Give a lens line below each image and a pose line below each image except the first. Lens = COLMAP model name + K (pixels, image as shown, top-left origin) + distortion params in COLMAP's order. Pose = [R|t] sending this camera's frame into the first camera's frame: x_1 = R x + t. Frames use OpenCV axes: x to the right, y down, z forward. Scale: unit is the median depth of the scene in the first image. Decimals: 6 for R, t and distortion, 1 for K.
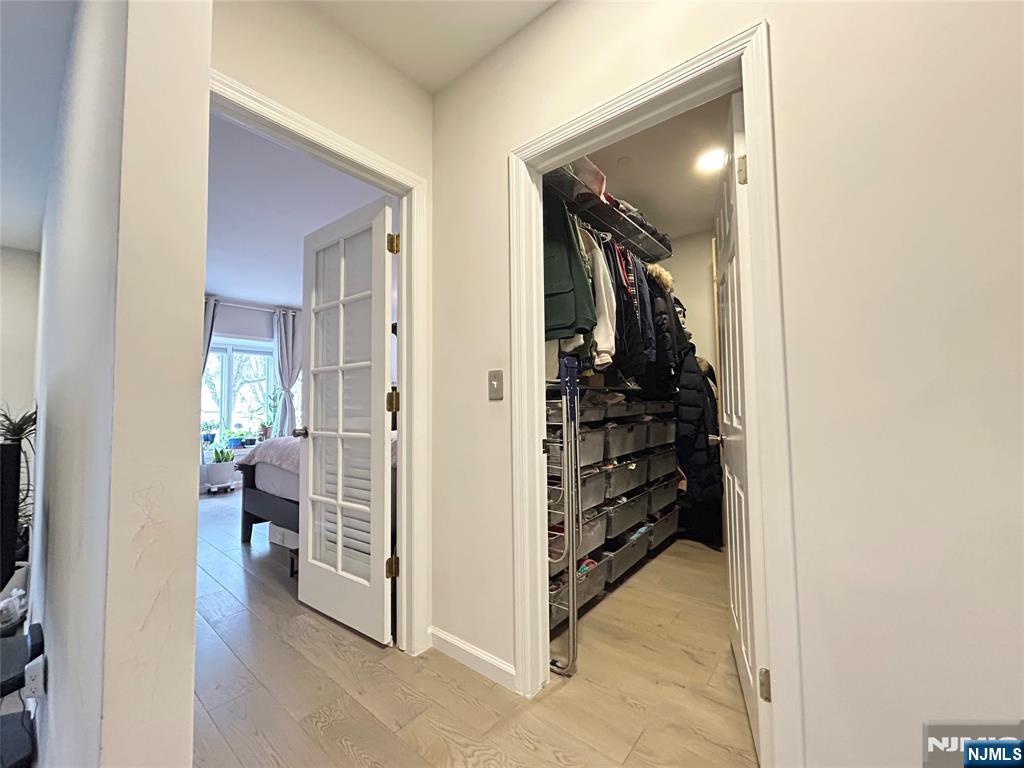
lens RADIAL K [[407.6, 0, 512.0], [0, 407.6, 384.0], [0, 0, 1]] dist [0.003084, -0.000164]
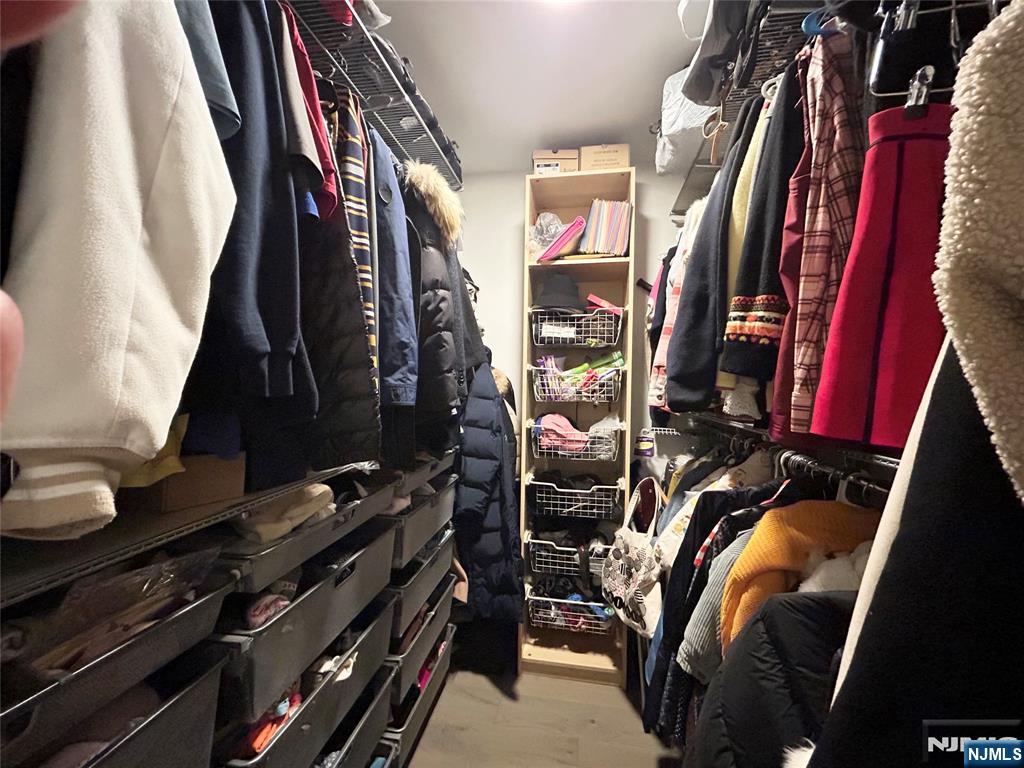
lens RADIAL K [[410.0, 0, 513.5], [0, 410.0, 382.0], [0, 0, 1]] dist [-0.000148, 0.000510]
pose [[0.867115, 0.026595, 0.497397, 0.189035], [-0.052533, 0.997887, 0.038225, -0.077898], [-0.495330, -0.059276, 0.866680, 0.485738]]
